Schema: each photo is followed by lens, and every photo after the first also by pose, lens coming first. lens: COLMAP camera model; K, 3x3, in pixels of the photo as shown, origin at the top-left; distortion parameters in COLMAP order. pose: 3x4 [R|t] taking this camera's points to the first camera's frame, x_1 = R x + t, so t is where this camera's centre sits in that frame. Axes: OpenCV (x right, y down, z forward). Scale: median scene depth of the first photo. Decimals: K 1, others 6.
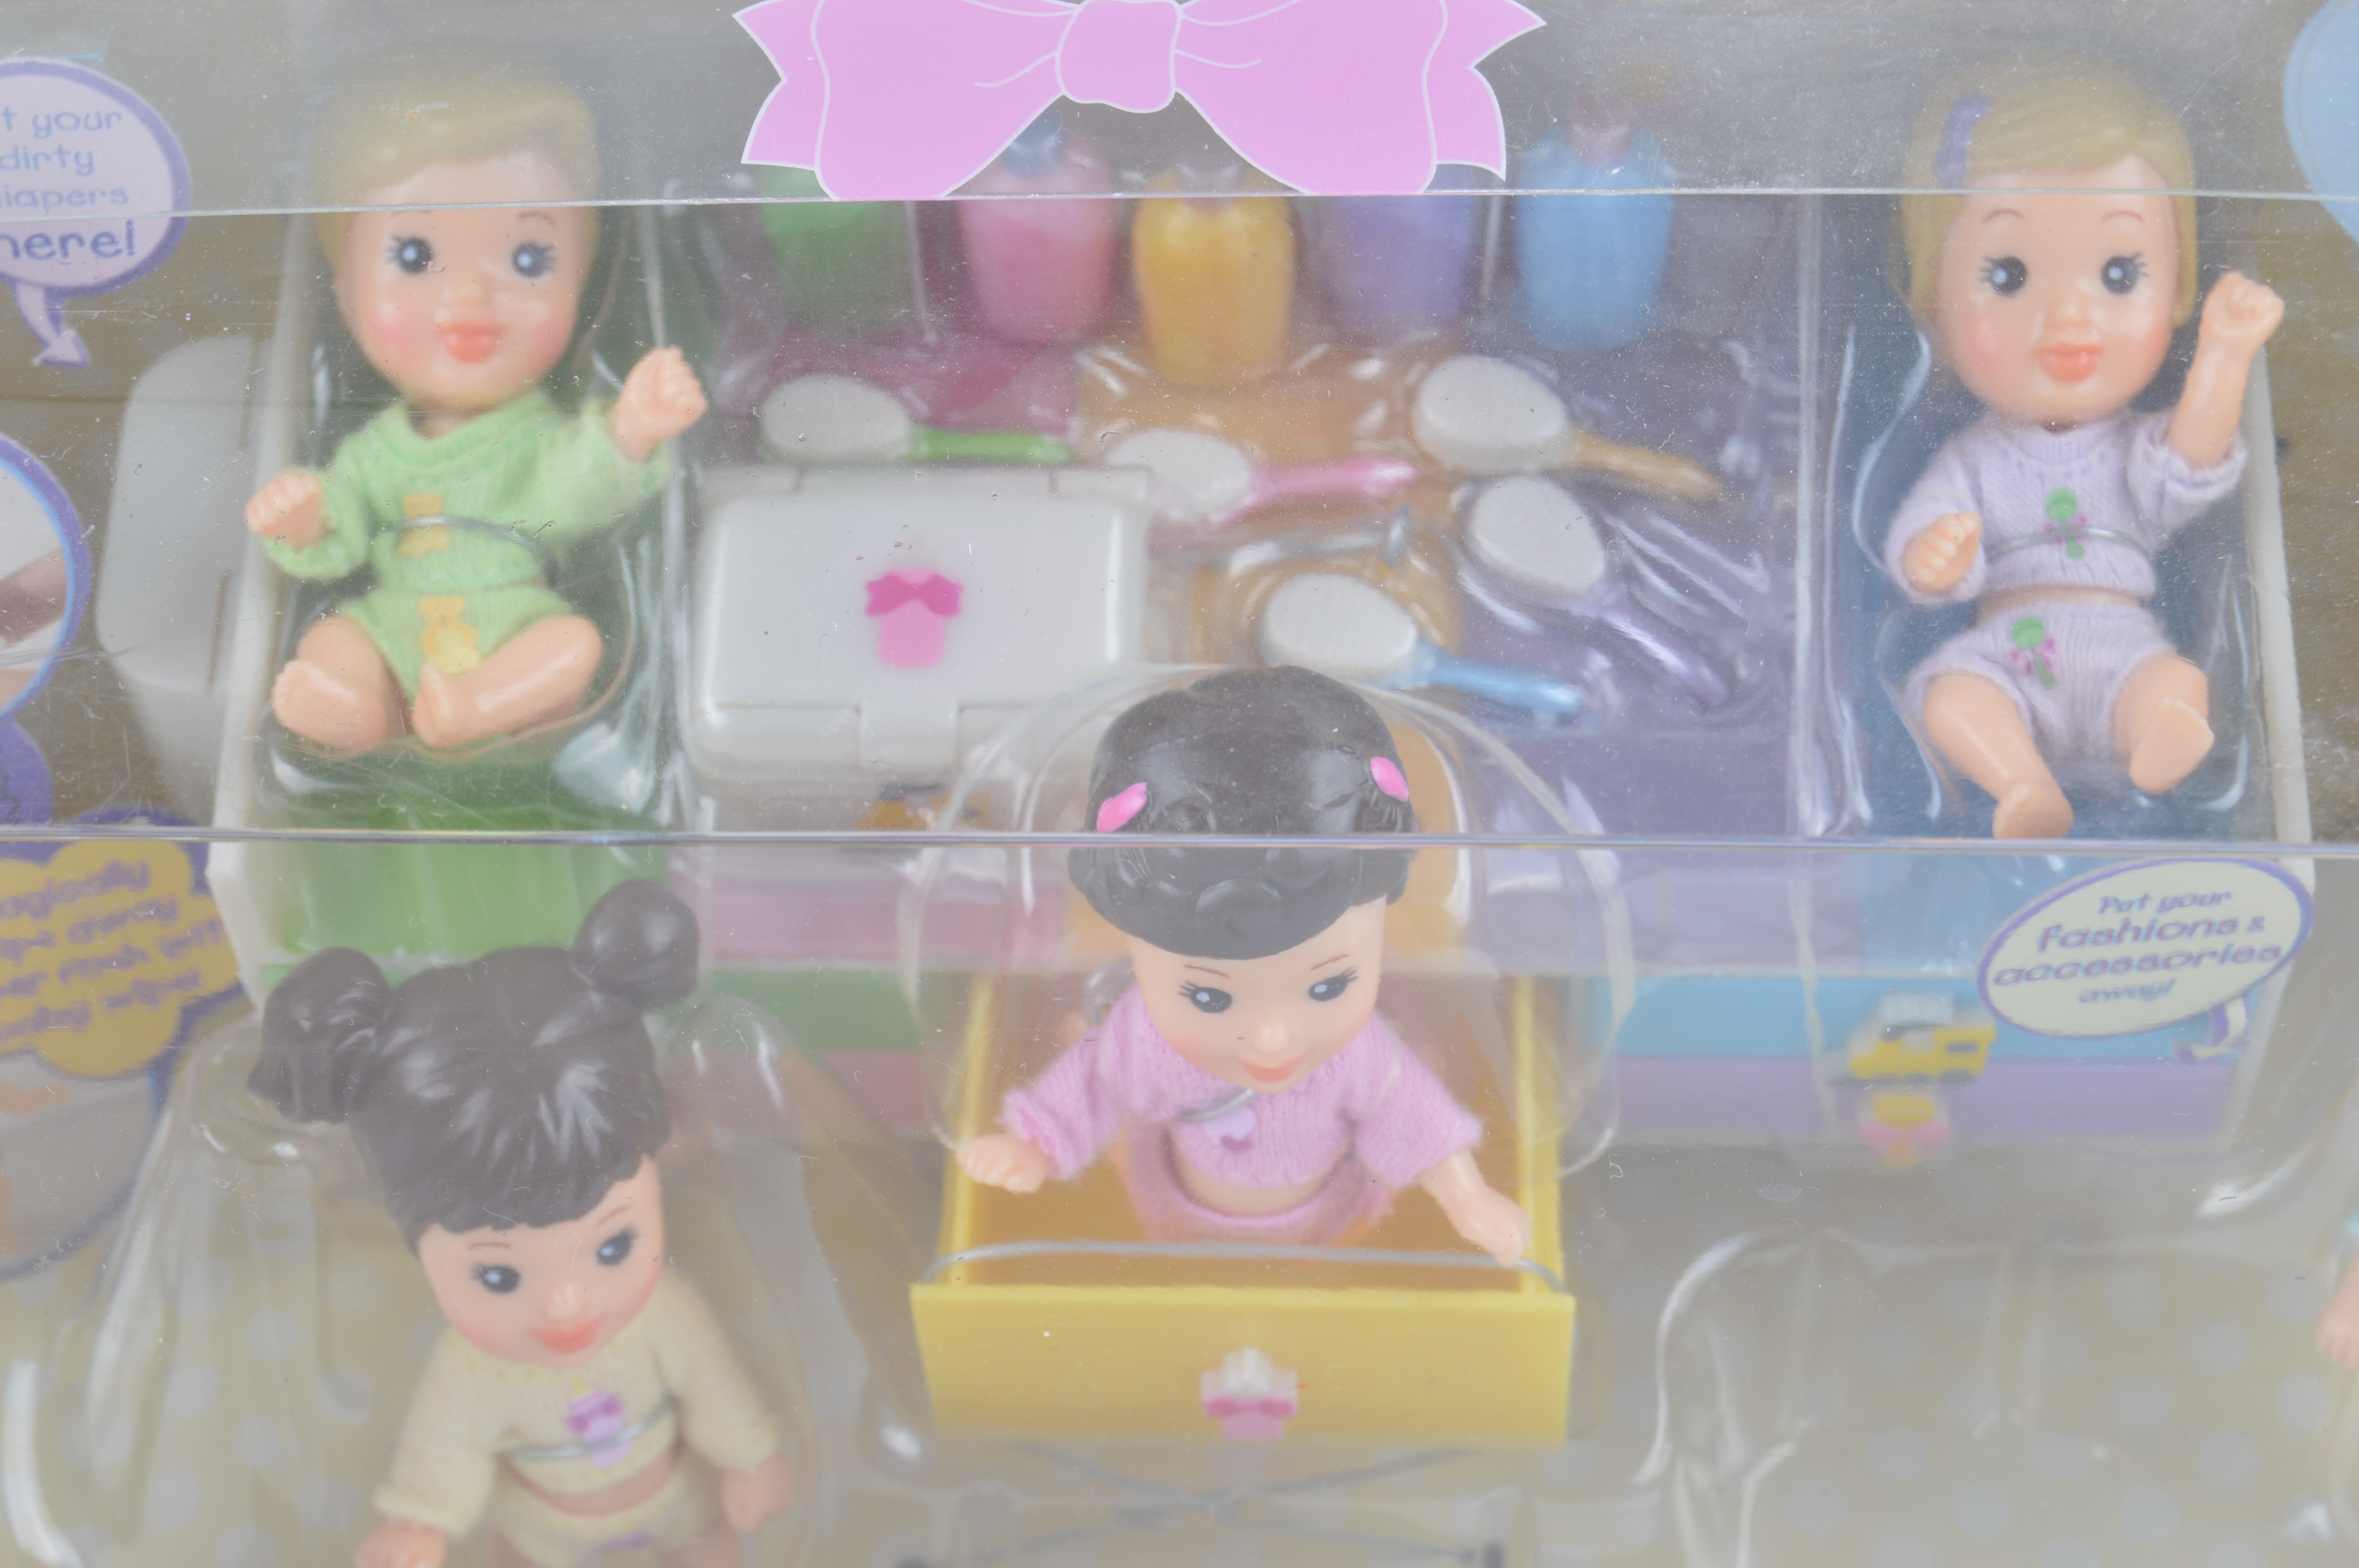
lens RADIAL K [[5252.6, 0, 1196.8], [0, 5252.6, 827.8], [0, 0, 1]] dist [-0.022919, 0.039493]
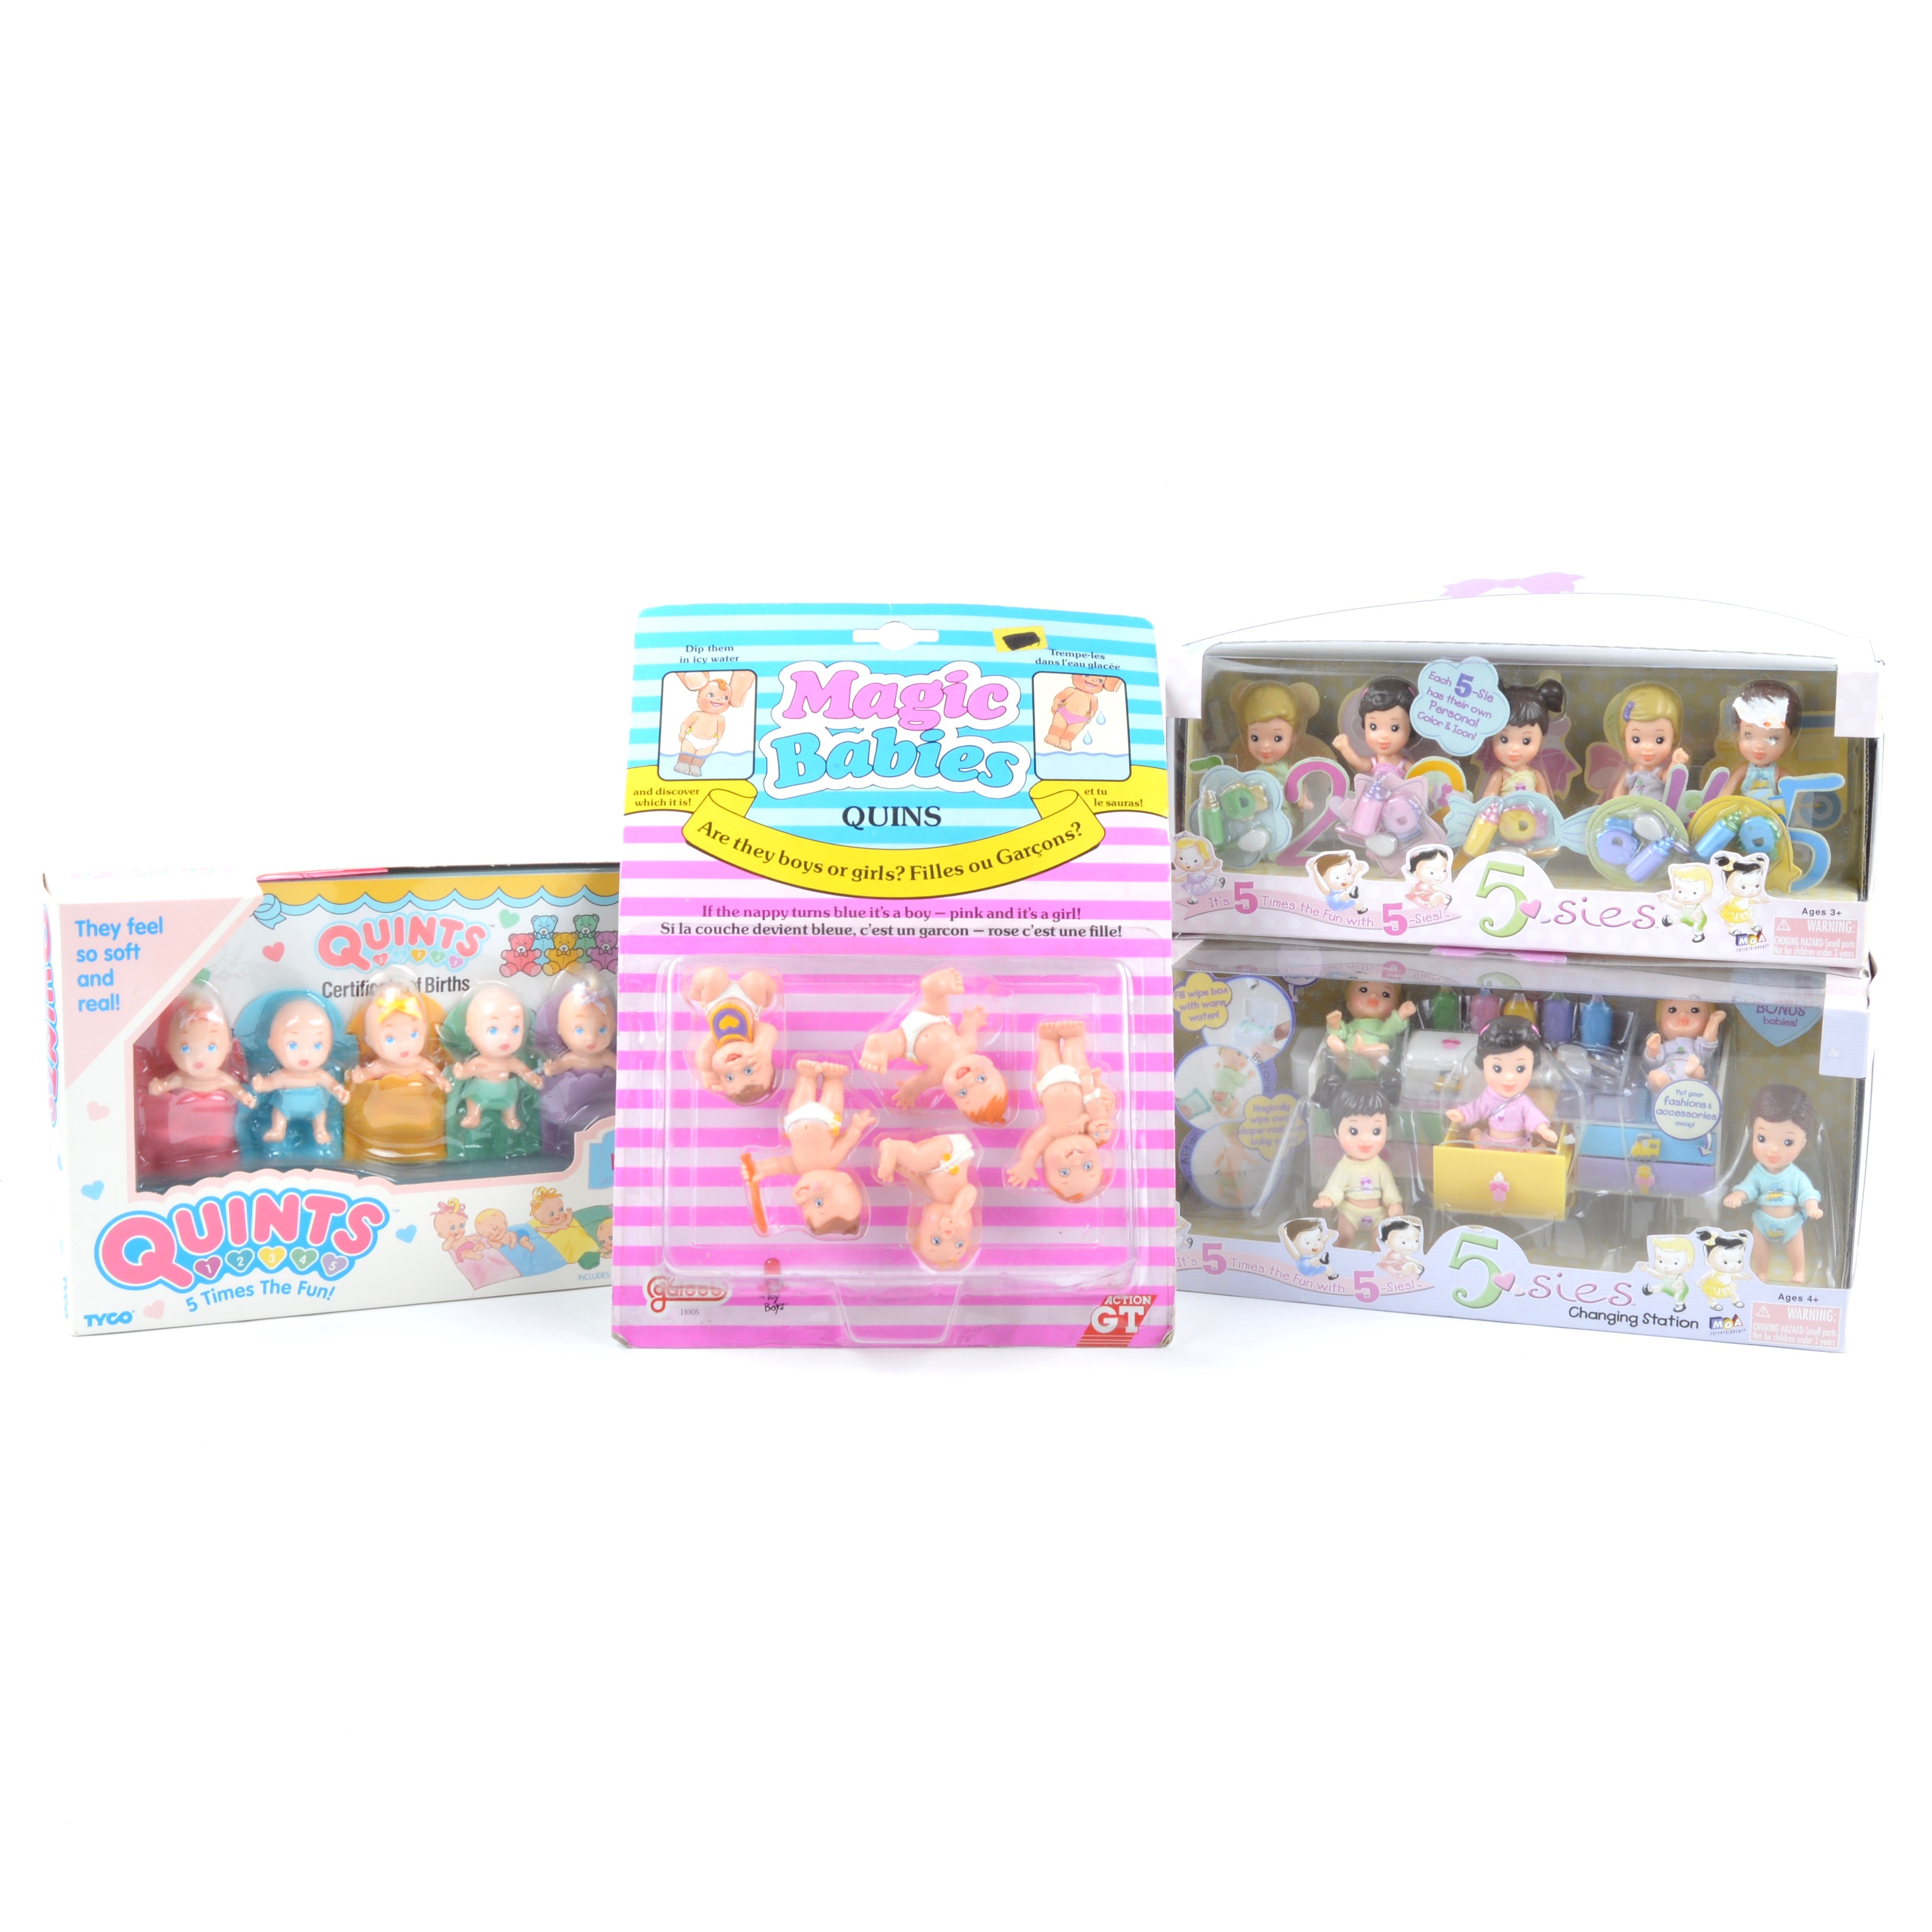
lens RADIAL K [[2459.1, 0, 966.0], [0, 2459.1, 966.0], [0, 0, 1]] dist [-0.116555, 0.077454]
pose [[0.950742, 0.072359, -0.301418, 0.212424], [-0.234855, 0.802787, -0.548066, 1.325543], [0.202317, 0.591859, 0.780237, -1.019164]]
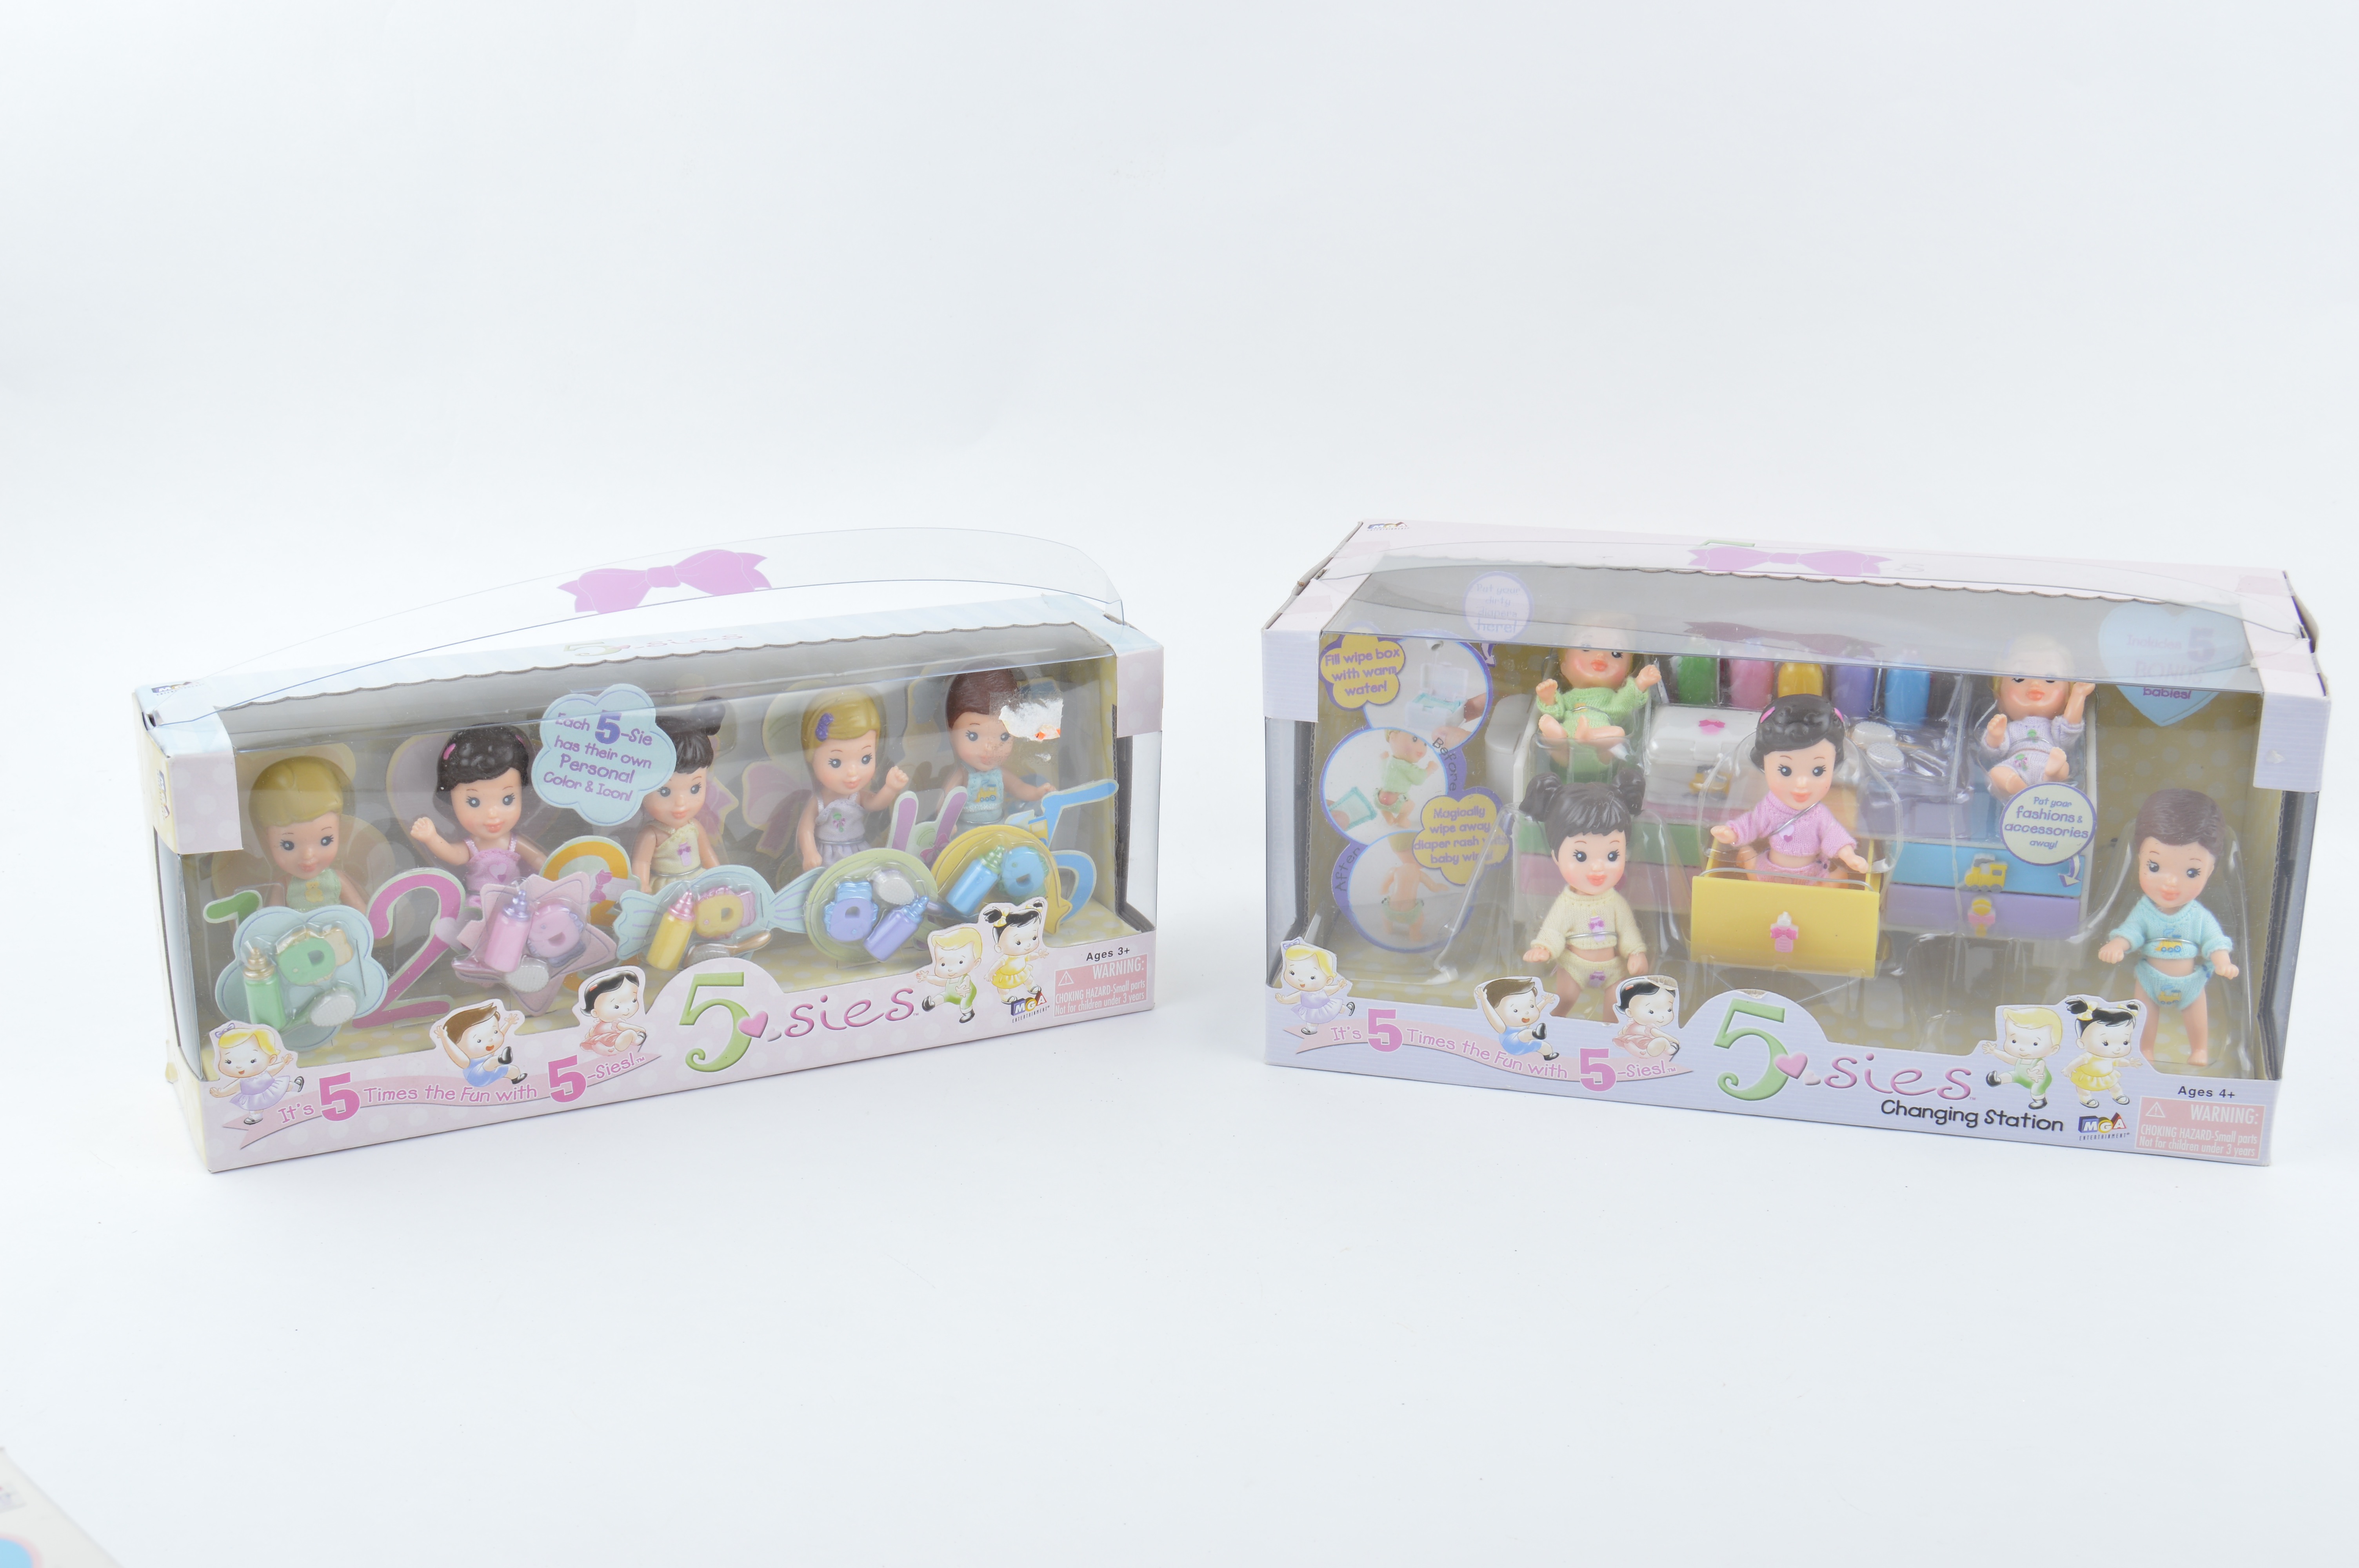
lens RADIAL K [[2711.4, 0, 1179.5], [0, 2711.4, 784.0], [0, 0, 1]] dist [-0.076700, 0.035091]
pose [[0.967192, 0.088494, -0.238136, 0.041075], [-0.194309, 0.861541, -0.469032, 0.959231], [0.163657, 0.499916, 0.850470, -0.663777]]
